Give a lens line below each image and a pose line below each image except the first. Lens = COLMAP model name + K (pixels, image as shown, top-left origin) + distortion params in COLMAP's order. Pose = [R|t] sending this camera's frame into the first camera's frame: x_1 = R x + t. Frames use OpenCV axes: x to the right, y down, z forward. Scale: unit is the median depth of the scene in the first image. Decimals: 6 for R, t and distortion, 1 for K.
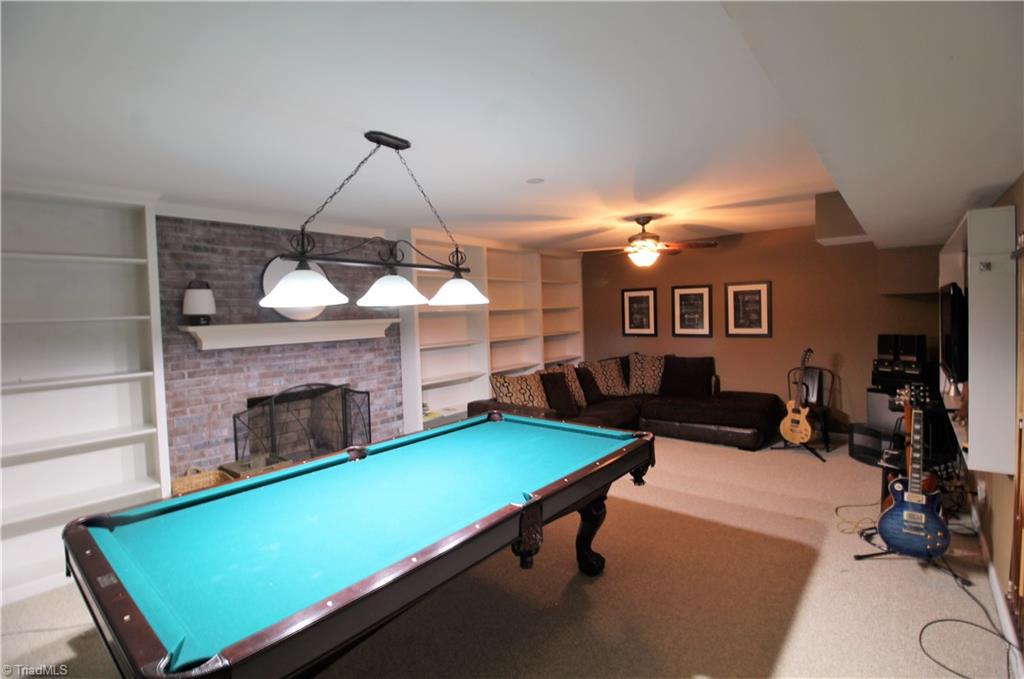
lens RADIAL K [[477.2, 0, 510.8], [0, 477.2, 334.8], [0, 0, 1]] dist [-0.009493, -0.003088]
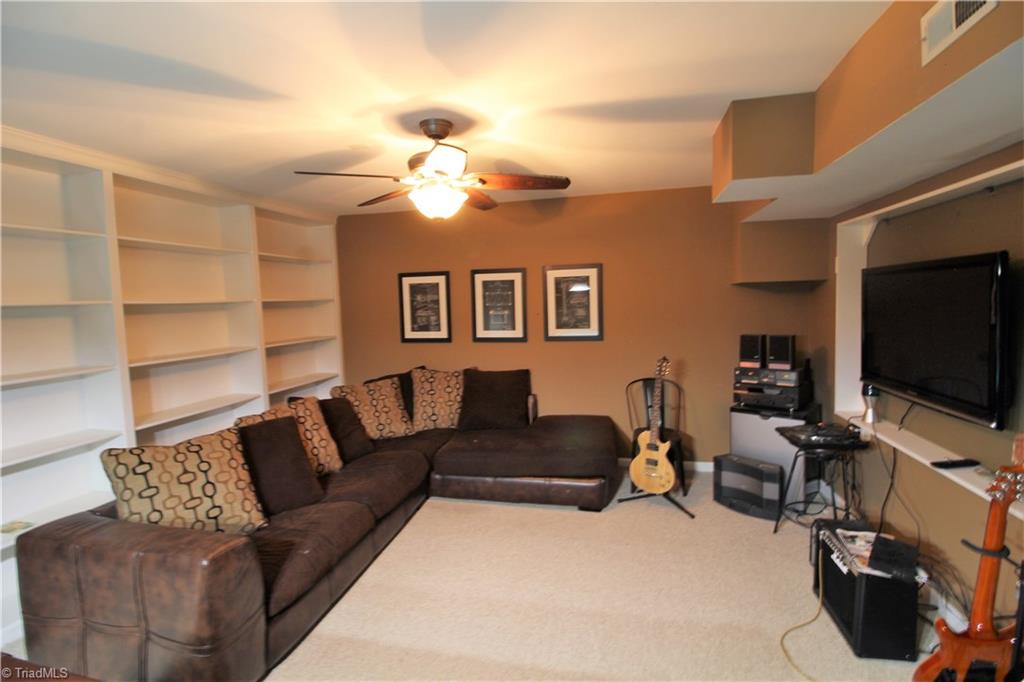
lens RADIAL K [[477.2, 0, 526.3], [0, 477.2, 322.4], [0, 0, 1]] dist [-0.009493, -0.003088]
pose [[0.884400, -0.016773, 0.466427, 0.090828], [0.023936, 0.999669, -0.009437, -0.017816], [-0.466115, 0.019511, 0.884509, 0.381099]]
